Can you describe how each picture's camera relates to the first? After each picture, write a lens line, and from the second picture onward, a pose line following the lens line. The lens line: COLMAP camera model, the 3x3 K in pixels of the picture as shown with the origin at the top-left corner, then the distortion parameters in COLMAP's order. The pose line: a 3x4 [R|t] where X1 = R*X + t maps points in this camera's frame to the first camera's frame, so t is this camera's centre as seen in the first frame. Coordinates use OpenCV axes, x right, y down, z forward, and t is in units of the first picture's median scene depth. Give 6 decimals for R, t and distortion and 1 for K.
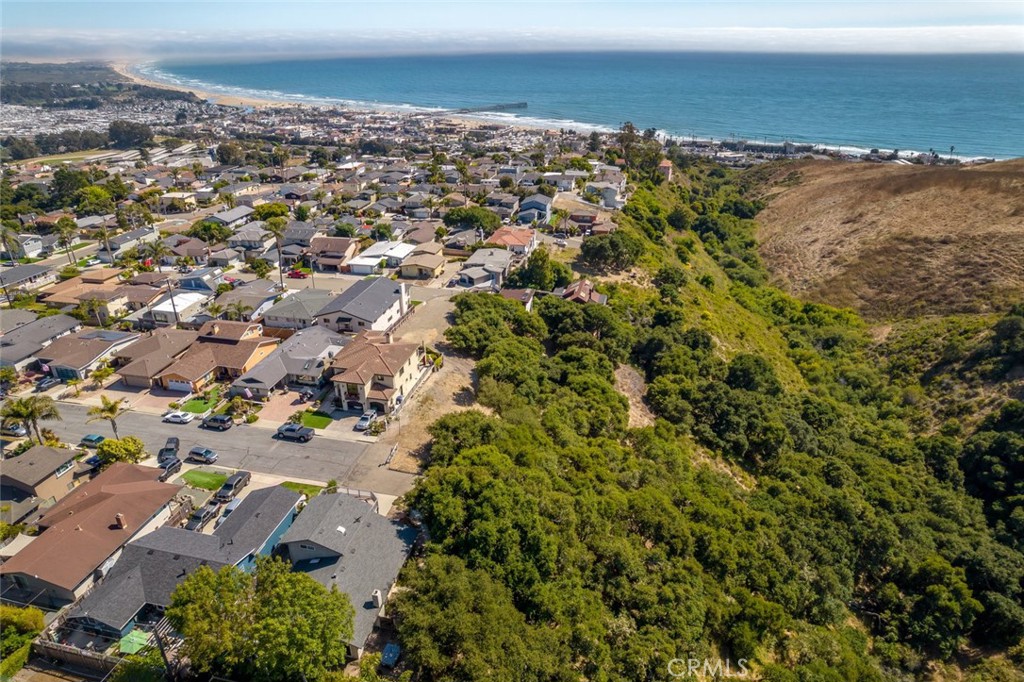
lens RADIAL K [[653.5, 0, 510.6], [0, 653.5, 339.8], [0, 0, 1]] dist [-0.079750, 0.066231]
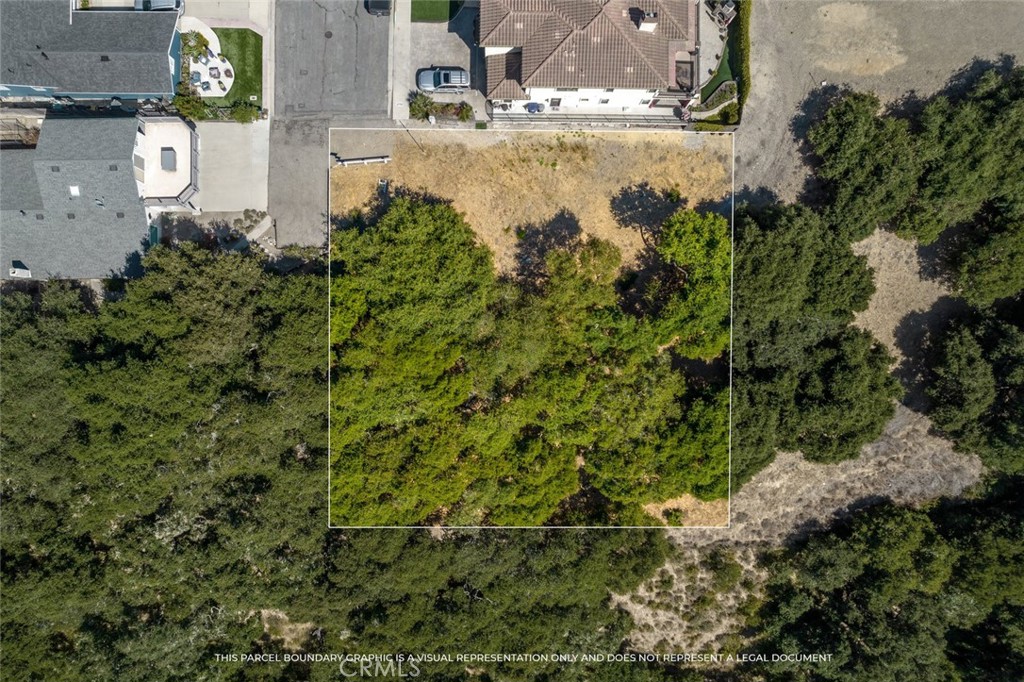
lens RADIAL K [[653.5, 0, 487.7], [0, 653.5, 356.7], [0, 0, 1]] dist [-0.079750, 0.066231]
pose [[0.219236, 0.975662, 0.004325, 0.013709], [-0.400528, 0.085956, 0.912244, -0.237698], [0.889670, -0.201729, 0.409625, 0.453184]]
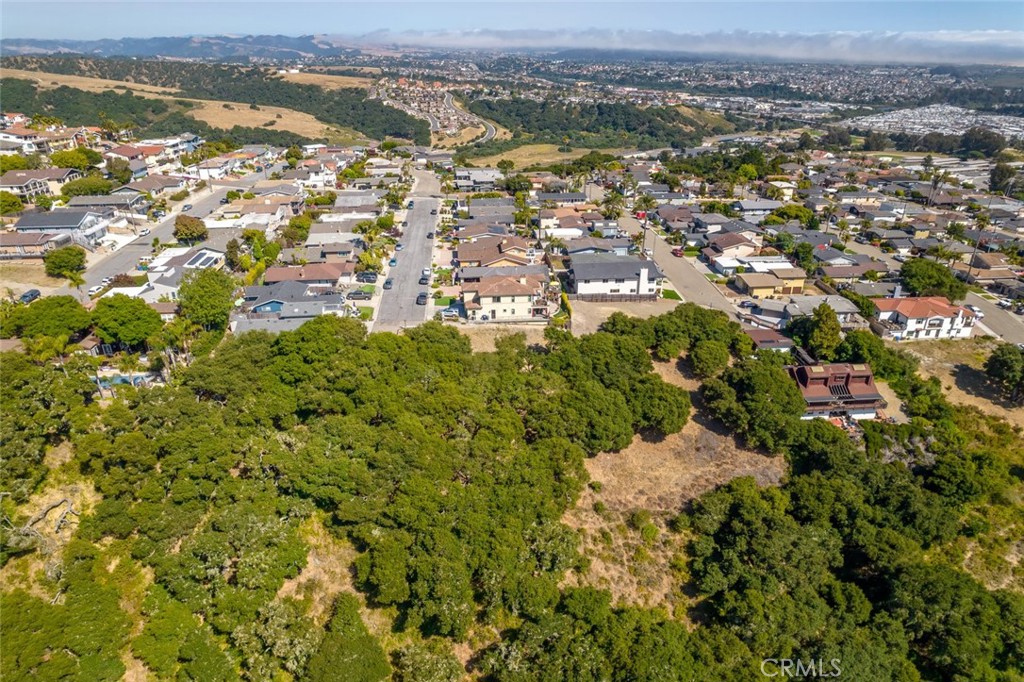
lens RADIAL K [[653.5, 0, 514.5], [0, 653.5, 348.2], [0, 0, 1]] dist [-0.079750, 0.066231]
pose [[0.311019, 0.410826, -0.857023, 0.649970], [-0.405427, 0.872934, 0.271321, -0.152670], [0.859590, 0.263074, 0.438060, 0.315474]]
